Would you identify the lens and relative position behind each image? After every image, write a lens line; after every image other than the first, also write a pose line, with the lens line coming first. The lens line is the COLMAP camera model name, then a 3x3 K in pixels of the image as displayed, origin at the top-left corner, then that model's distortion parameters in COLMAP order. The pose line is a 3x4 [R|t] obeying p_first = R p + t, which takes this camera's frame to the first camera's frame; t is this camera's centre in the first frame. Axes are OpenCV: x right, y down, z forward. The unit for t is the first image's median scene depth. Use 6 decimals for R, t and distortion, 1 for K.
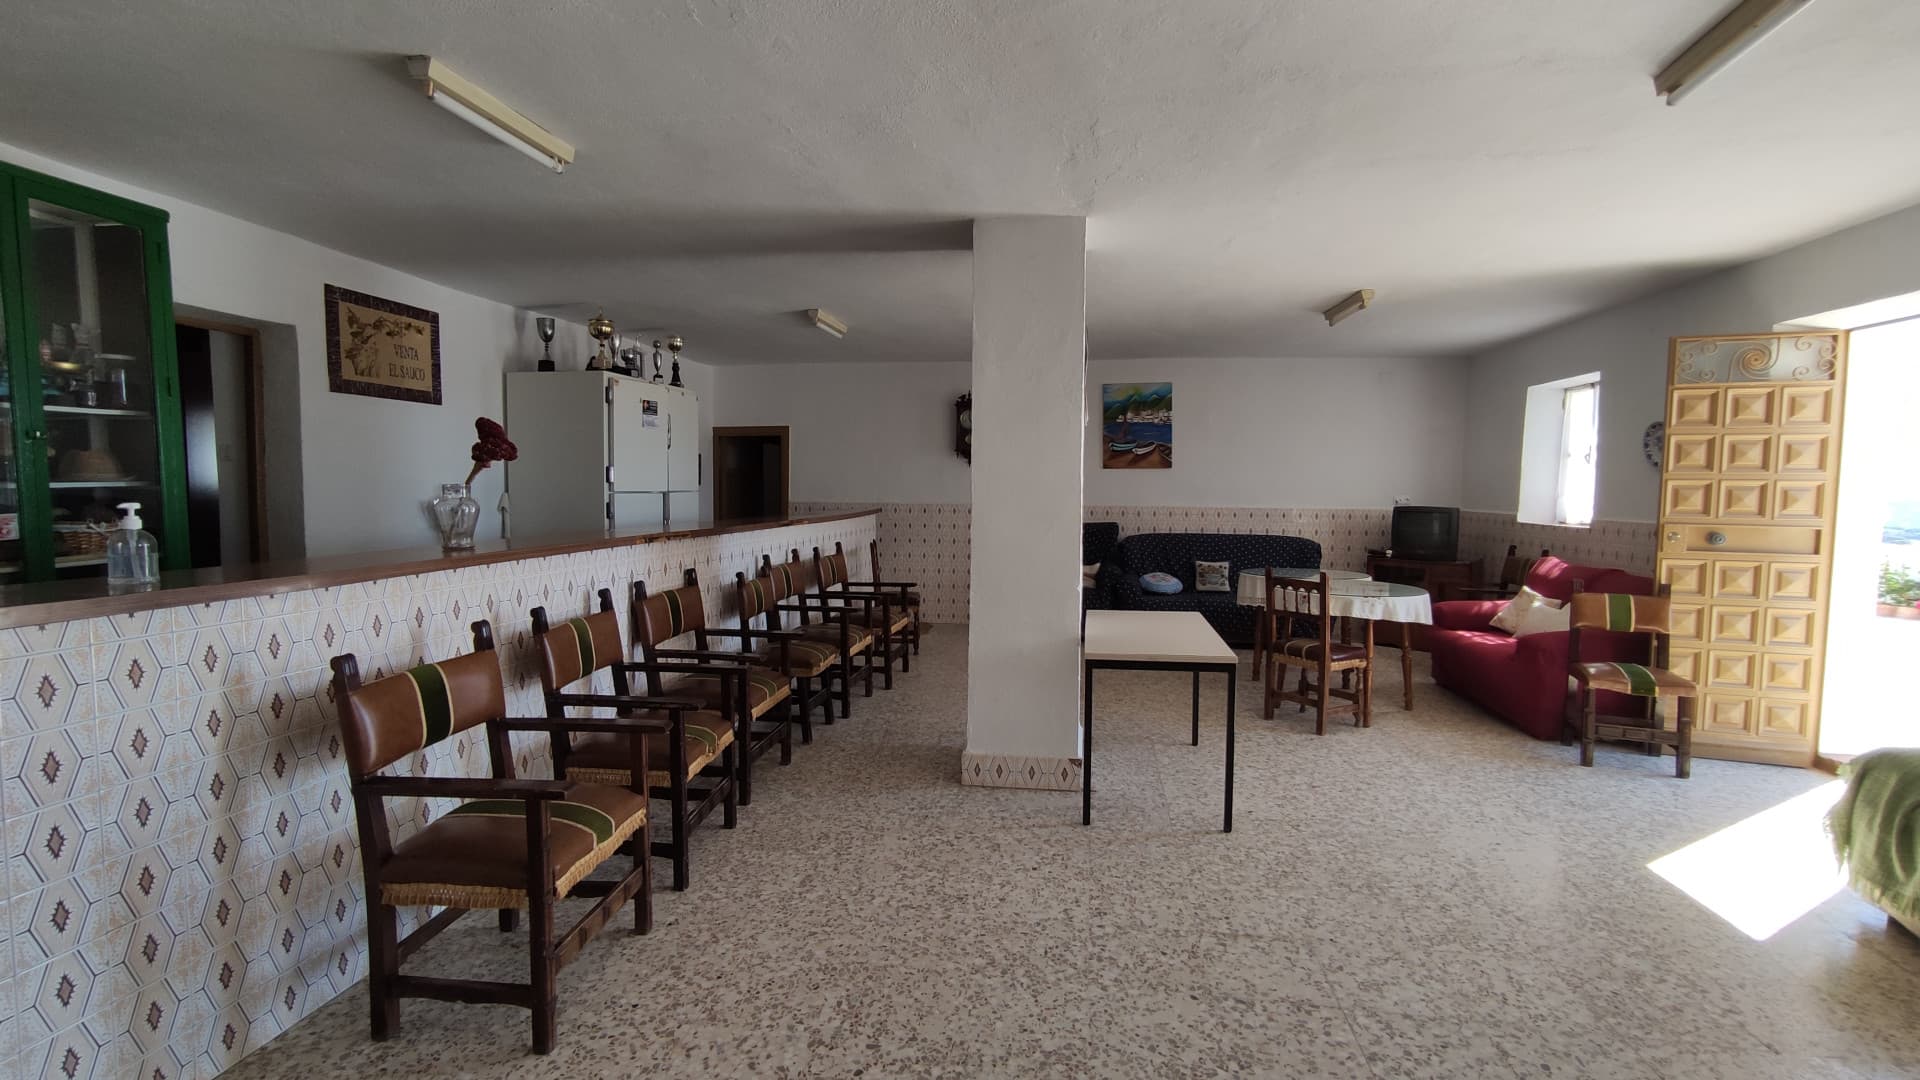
lens RADIAL K [[793.7, 0, 960.0], [0, 793.7, 540.0], [0, 0, 1]] dist [-0.052555, 0.051761]
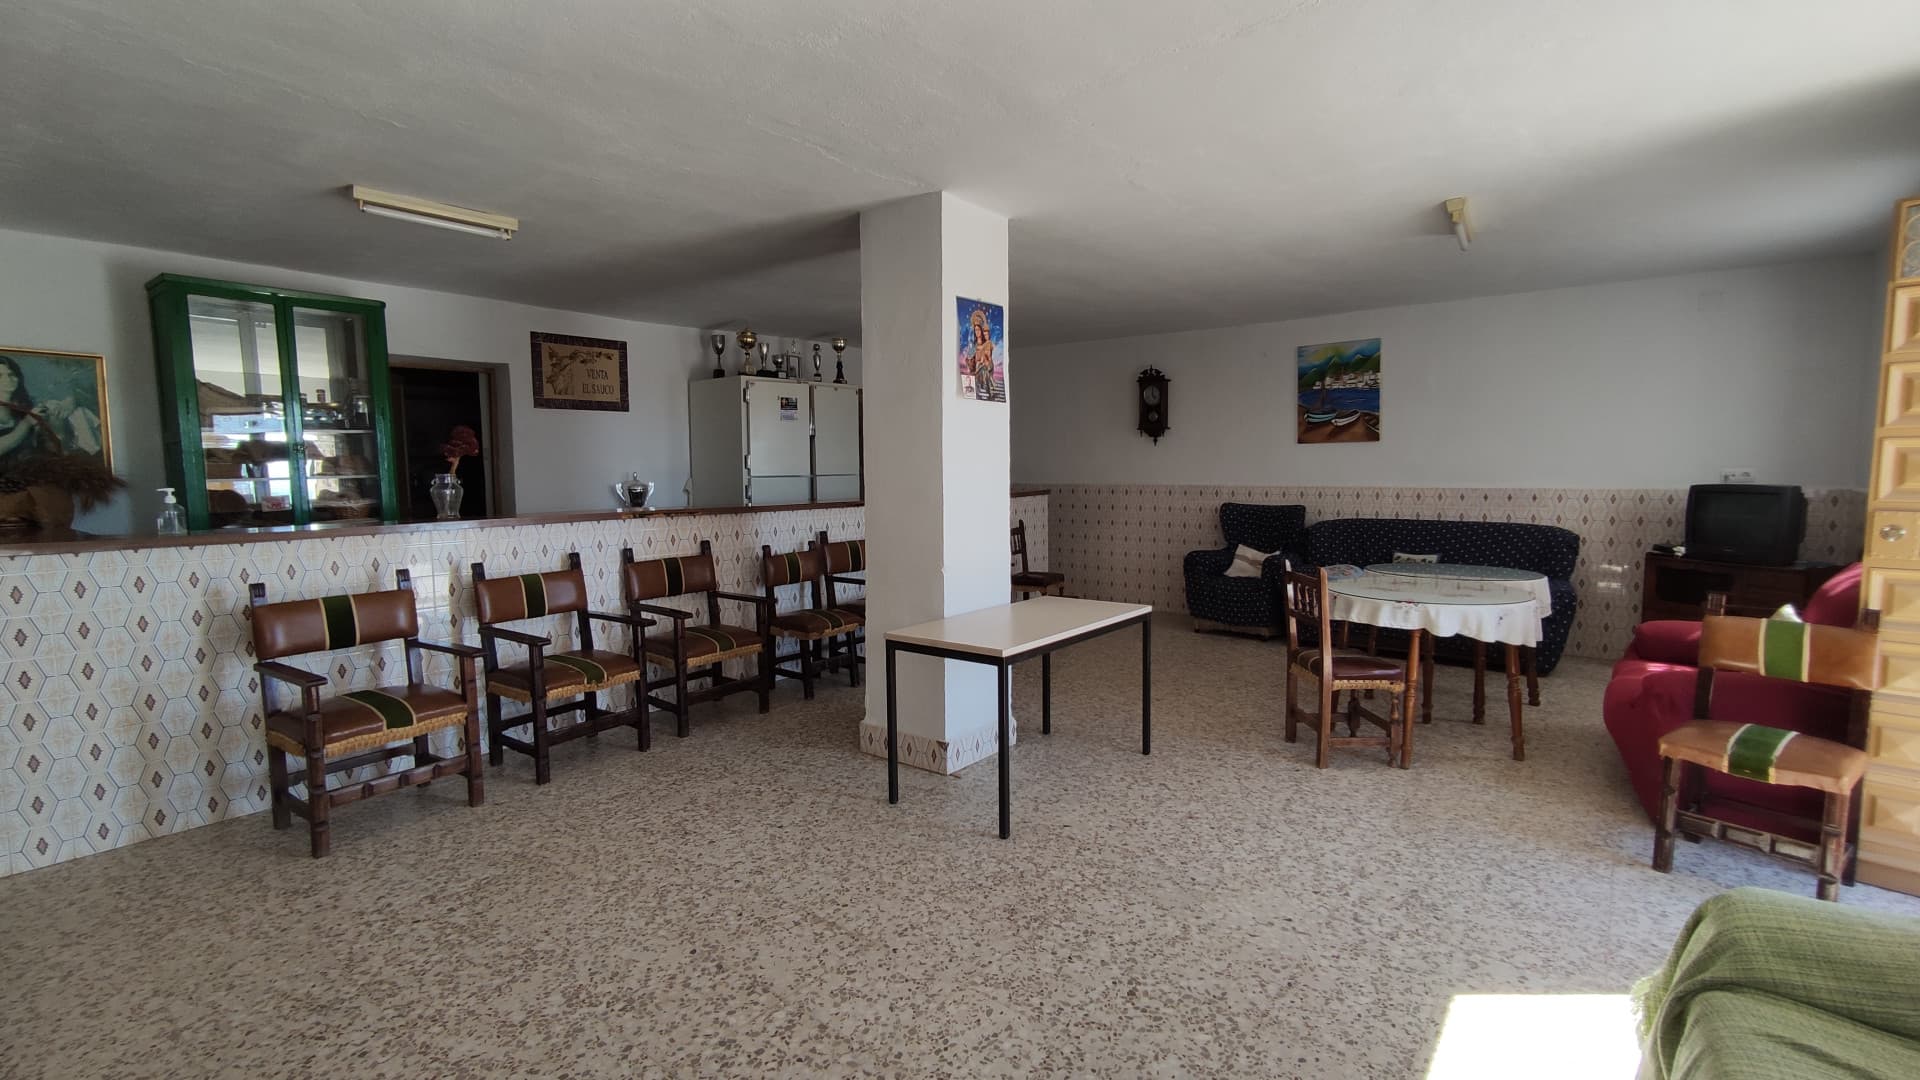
lens RADIAL K [[801.8, 0, 995.6], [0, 801.8, 533.1], [0, 0, 1]] dist [-0.054293, 0.046532]
pose [[0.883647, 0.023251, -0.467576, 0.580673], [-0.016495, 0.999692, 0.018539, -0.004152], [0.467863, -0.008669, 0.883759, 0.127728]]
